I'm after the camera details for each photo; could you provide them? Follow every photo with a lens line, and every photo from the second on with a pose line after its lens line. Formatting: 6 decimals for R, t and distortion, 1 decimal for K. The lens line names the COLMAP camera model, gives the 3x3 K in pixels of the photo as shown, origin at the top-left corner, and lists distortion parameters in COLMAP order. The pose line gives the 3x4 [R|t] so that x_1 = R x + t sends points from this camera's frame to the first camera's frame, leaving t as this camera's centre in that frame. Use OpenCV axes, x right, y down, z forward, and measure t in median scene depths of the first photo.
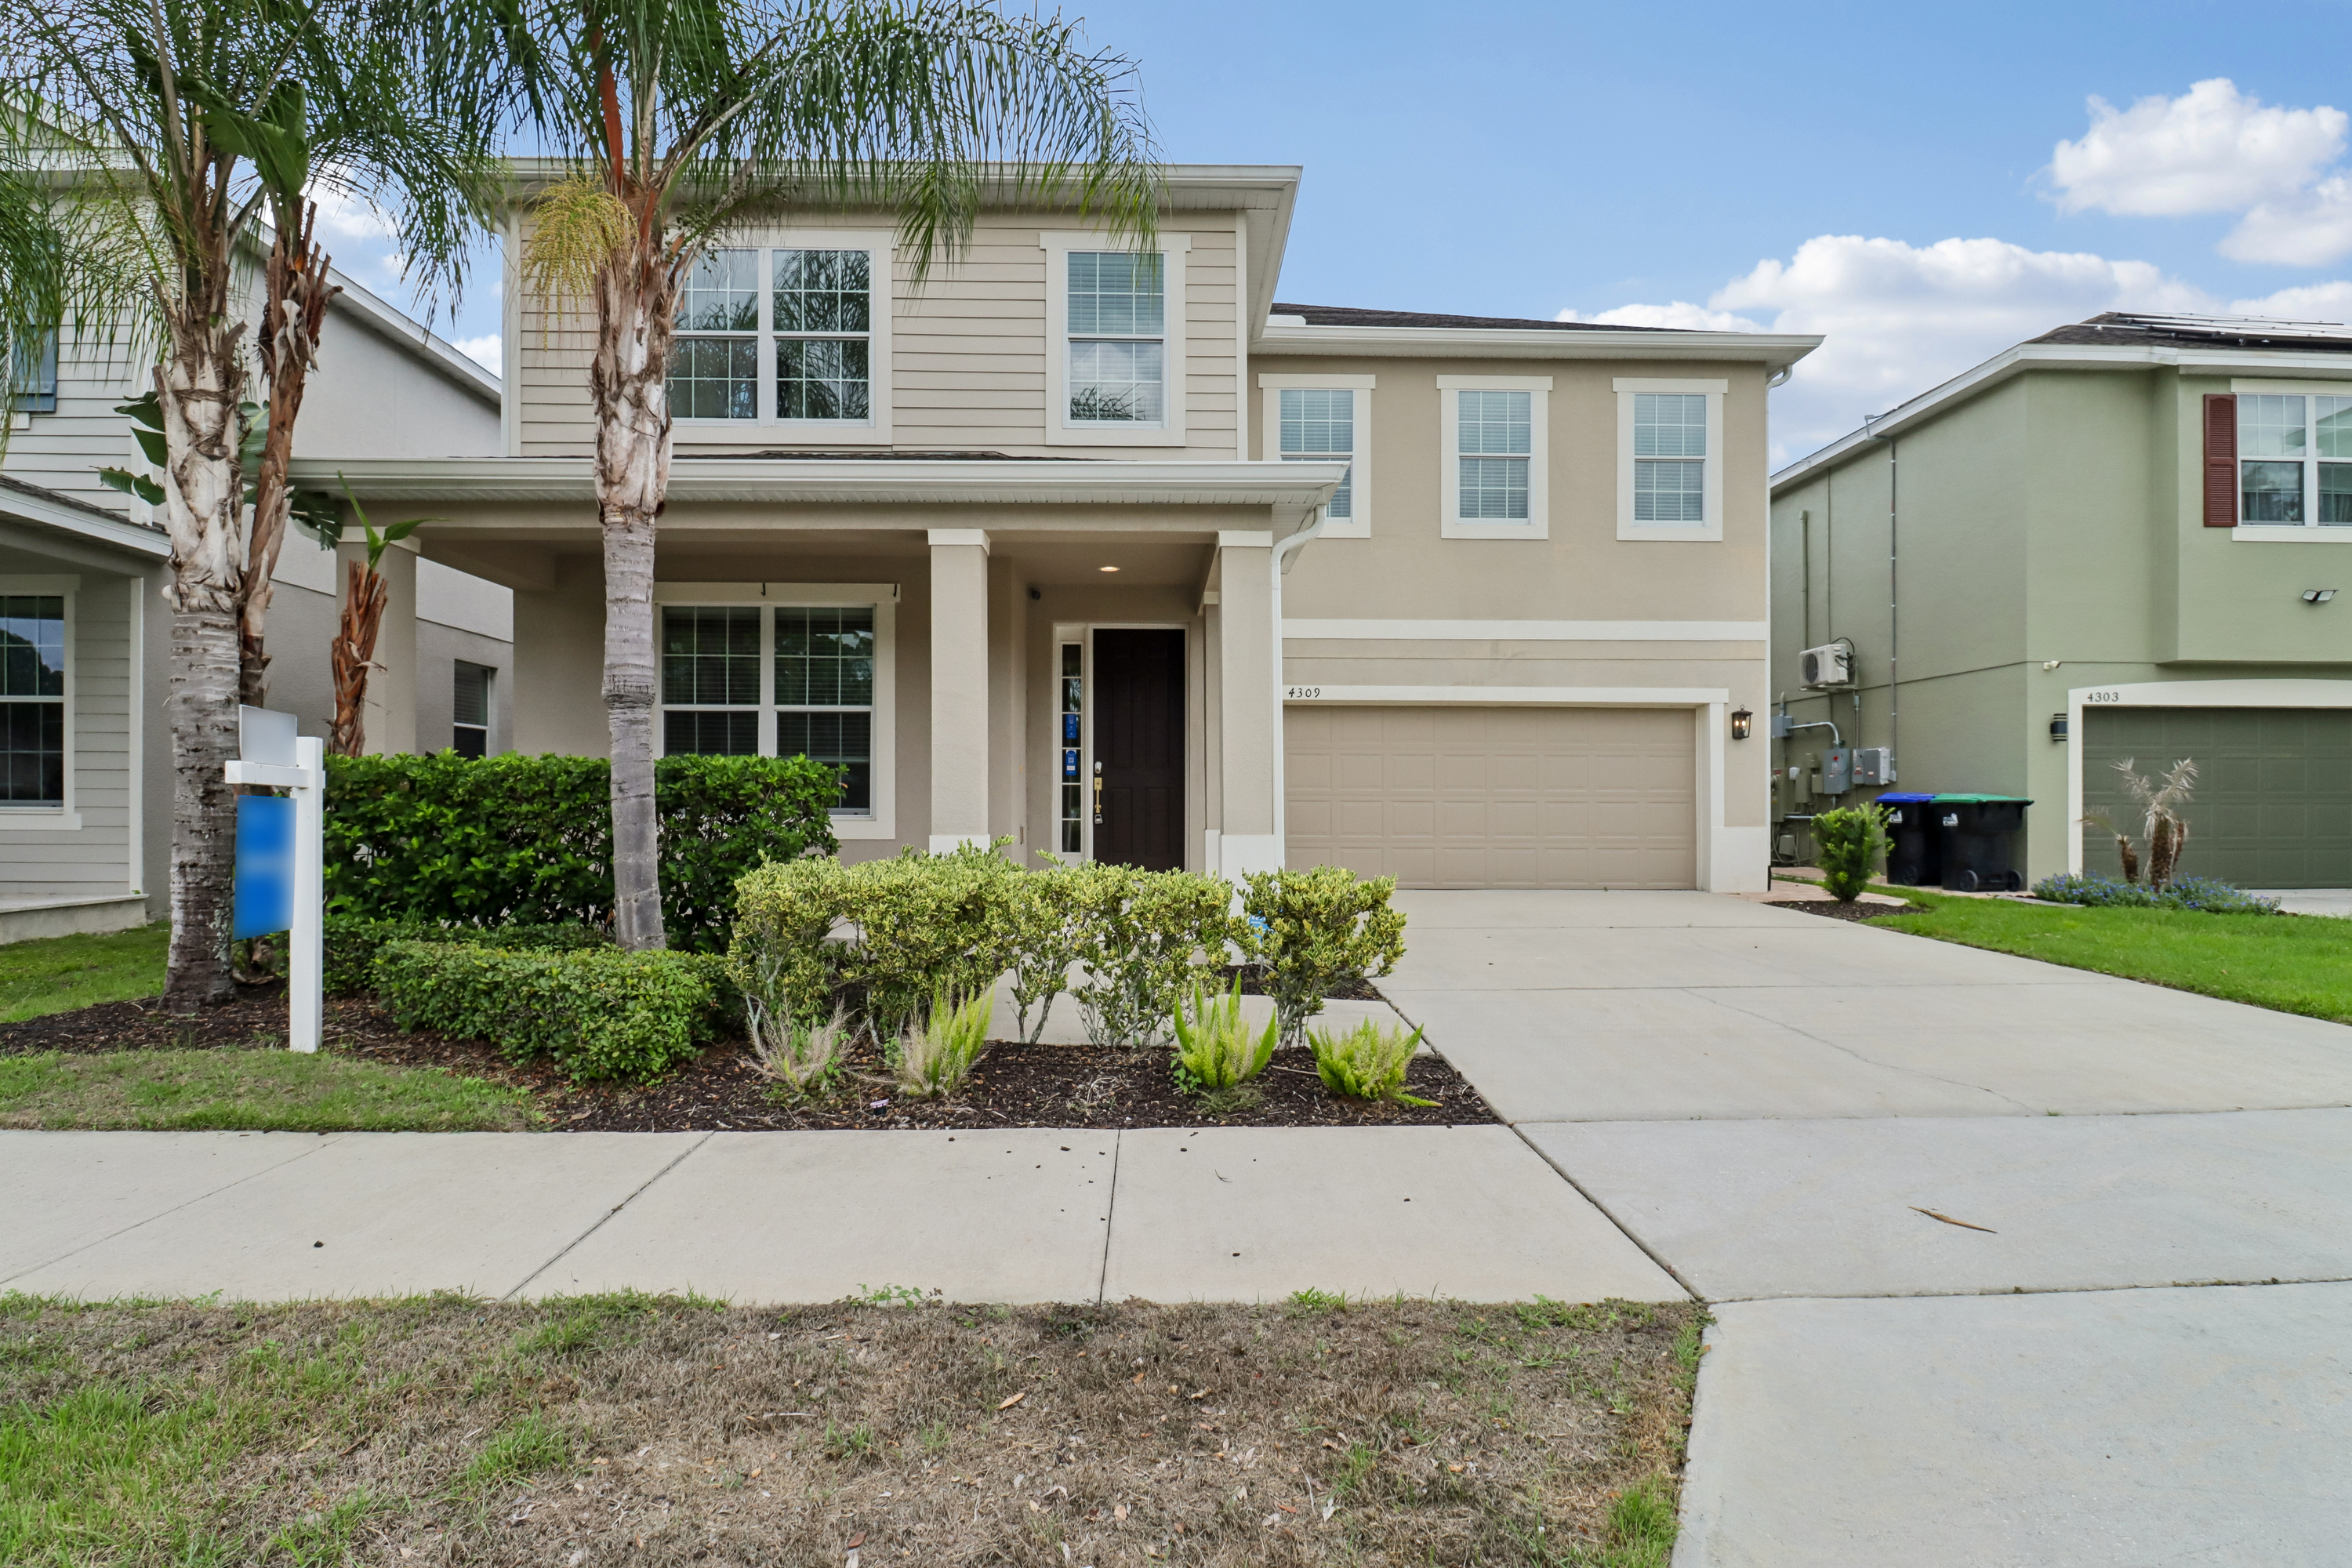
lens RADIAL K [[1090.5, 0, 1173.6], [0, 1090.5, 795.0], [0, 0, 1]] dist [0.002959, -0.009483]
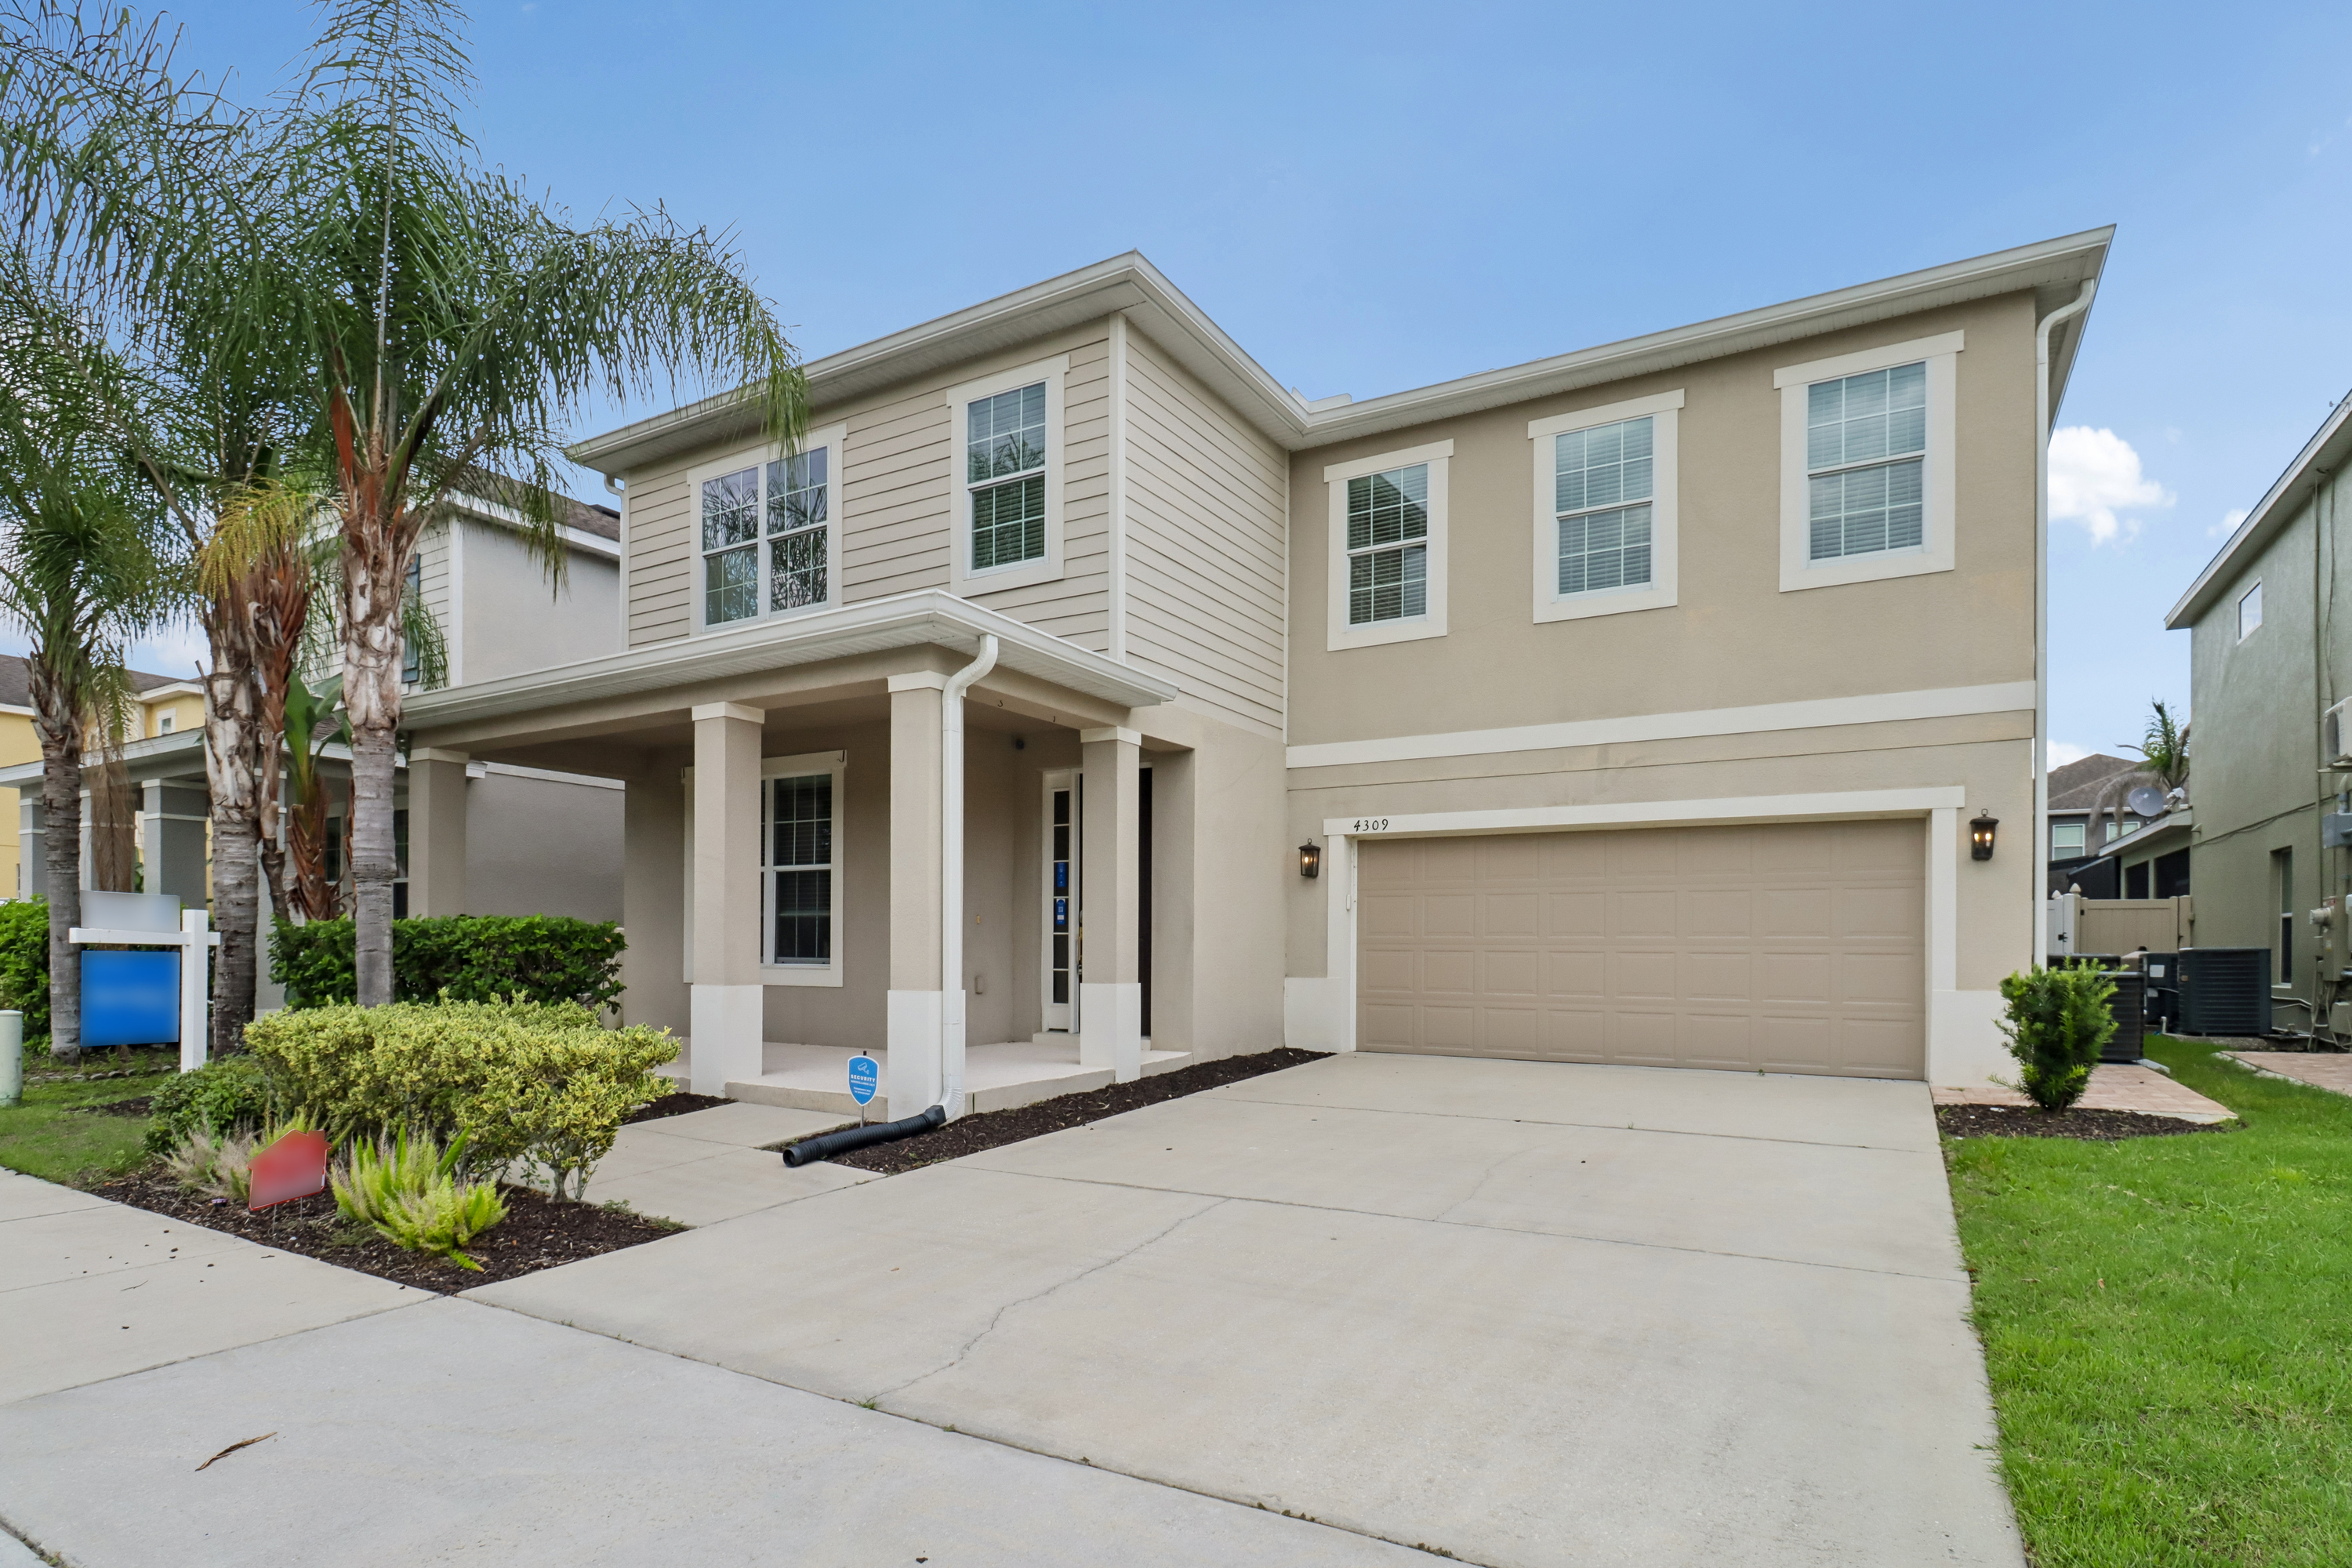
lens RADIAL K [[1131.4, 0, 1168.0], [0, 1131.4, 941.0], [0, 0, 1]] dist [-0.003121, -0.000370]
pose [[0.864146, -0.002084, -0.503237, 0.503437], [0.003448, 0.999992, 0.001780, -0.004781], [0.503230, -0.003274, 0.864147, 0.167257]]
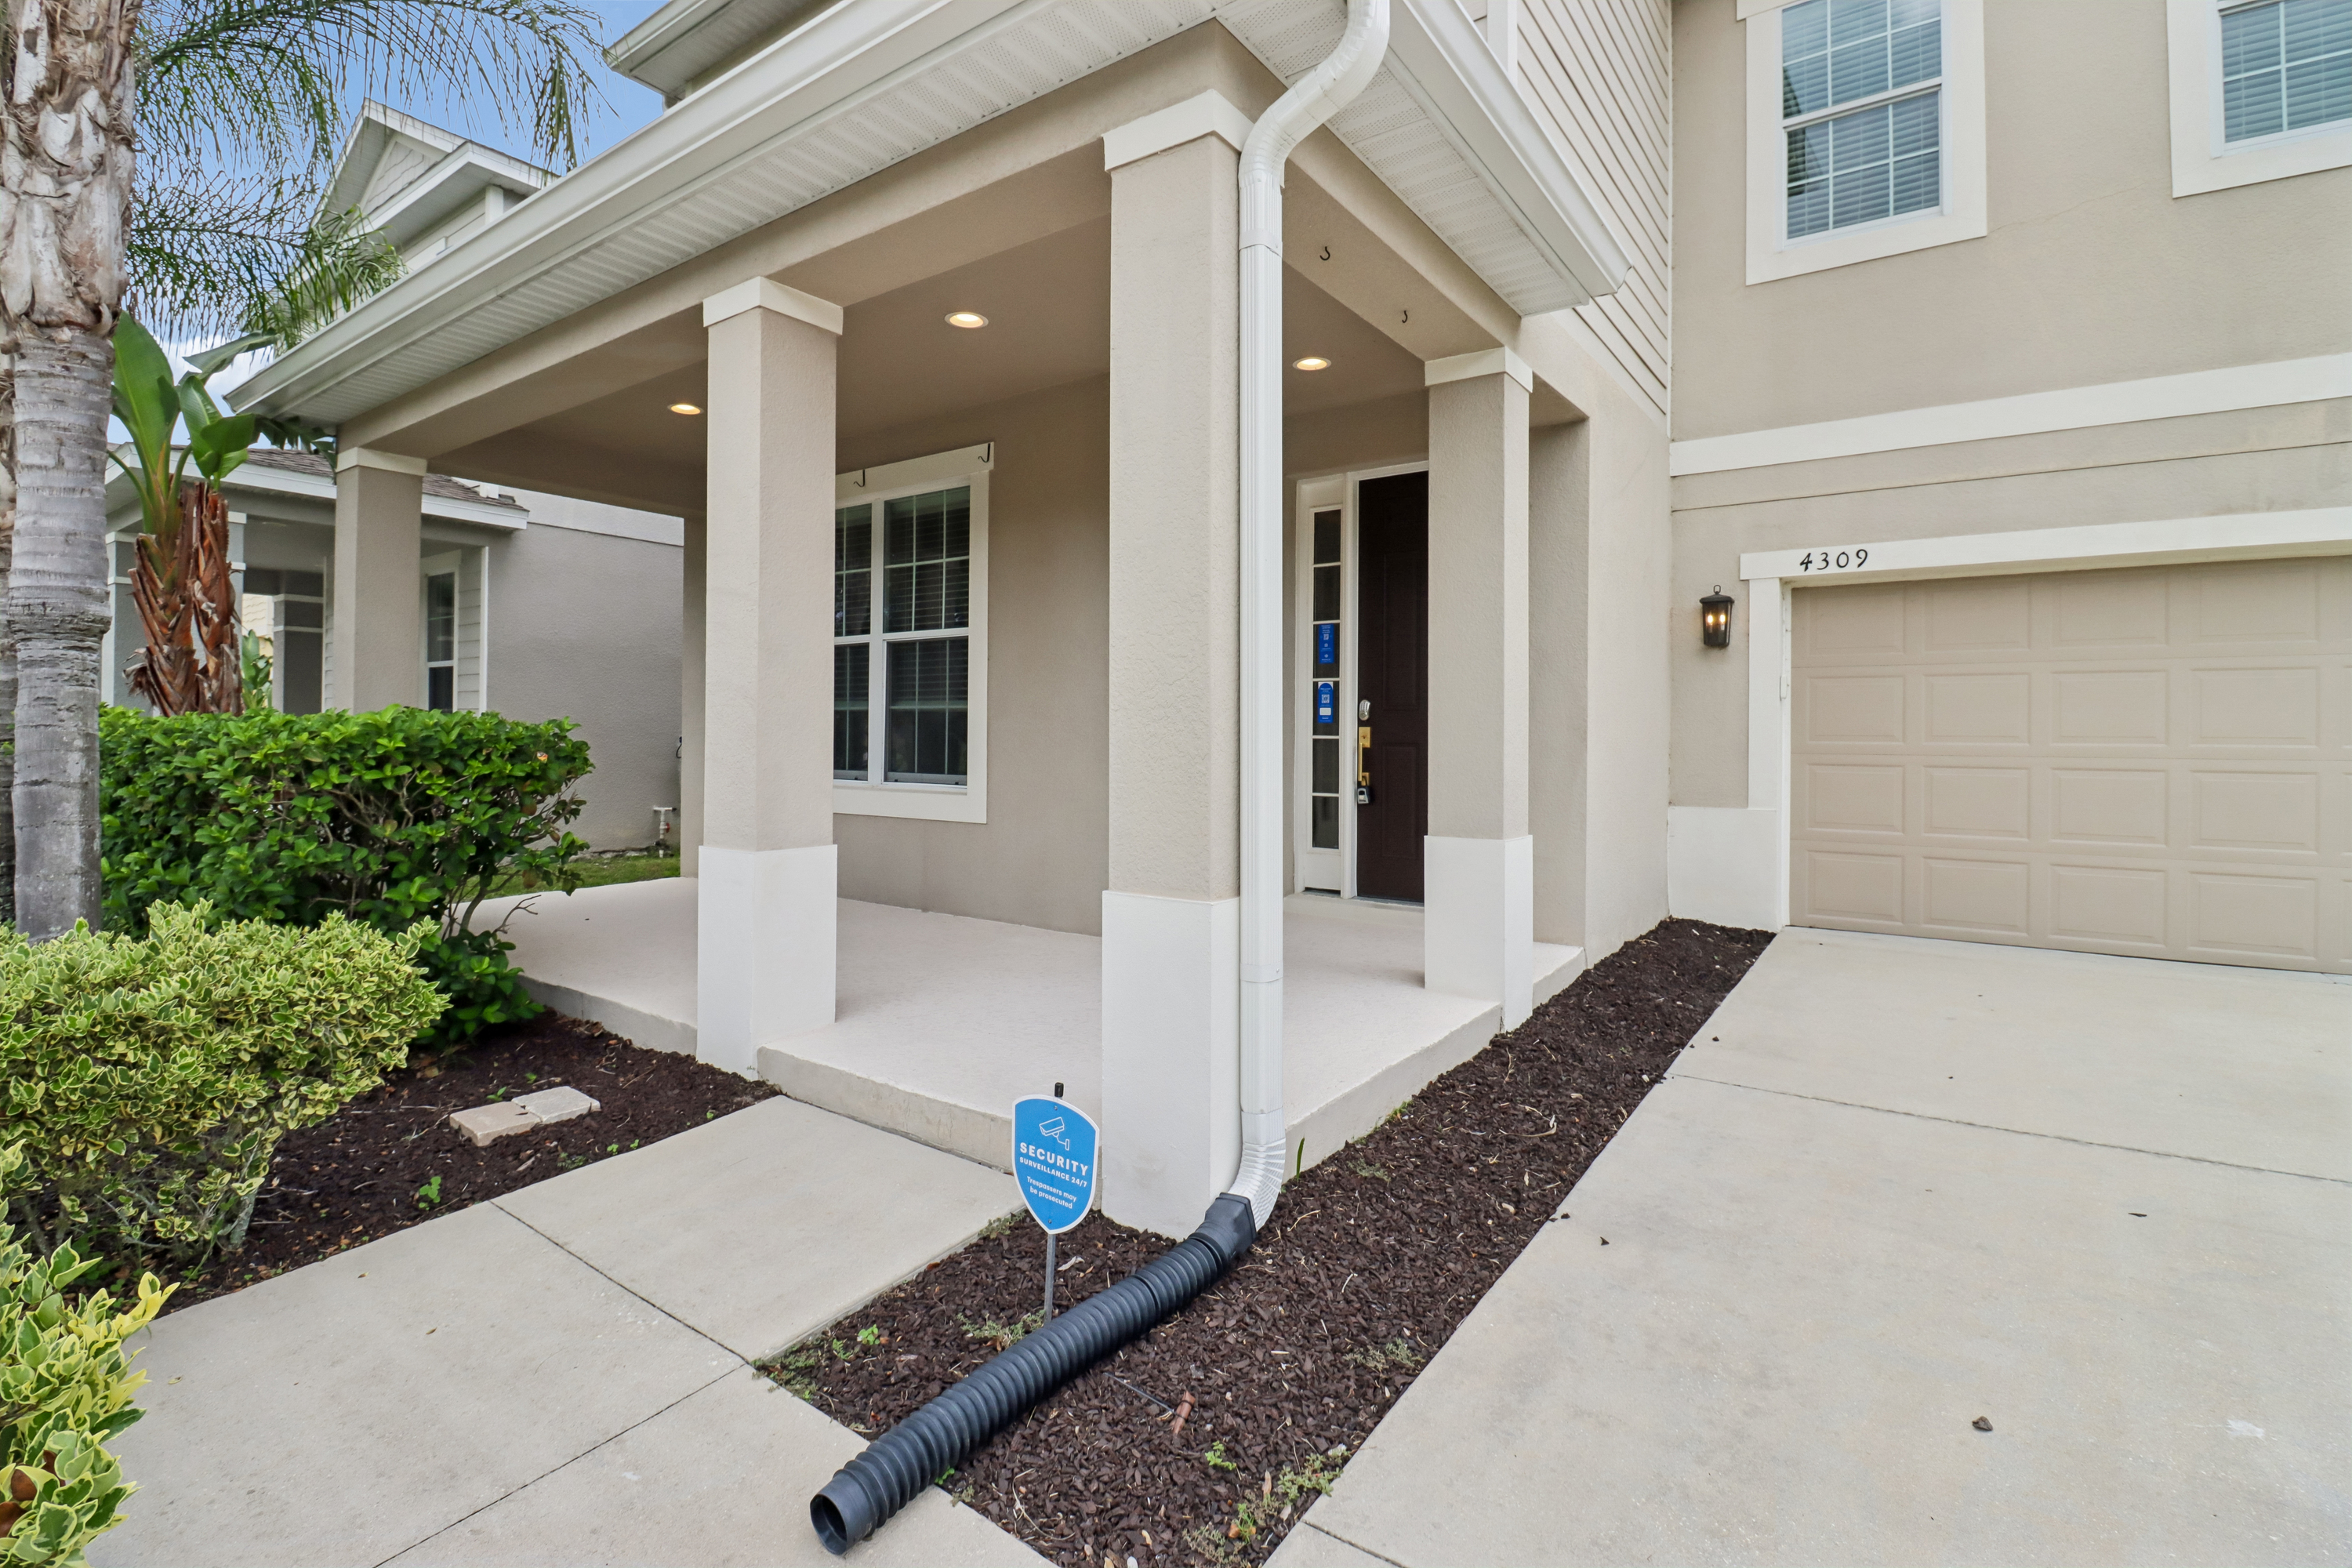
lens RADIAL K [[1090.5, 0, 1178.4], [0, 1090.5, 734.5], [0, 0, 1]] dist [0.002959, -0.009483]
pose [[0.809865, 0.000351, -0.586616, 0.201345], [0.001585, 0.999995, 0.002786, -0.013554], [0.586614, -0.003186, 0.809860, 0.450965]]
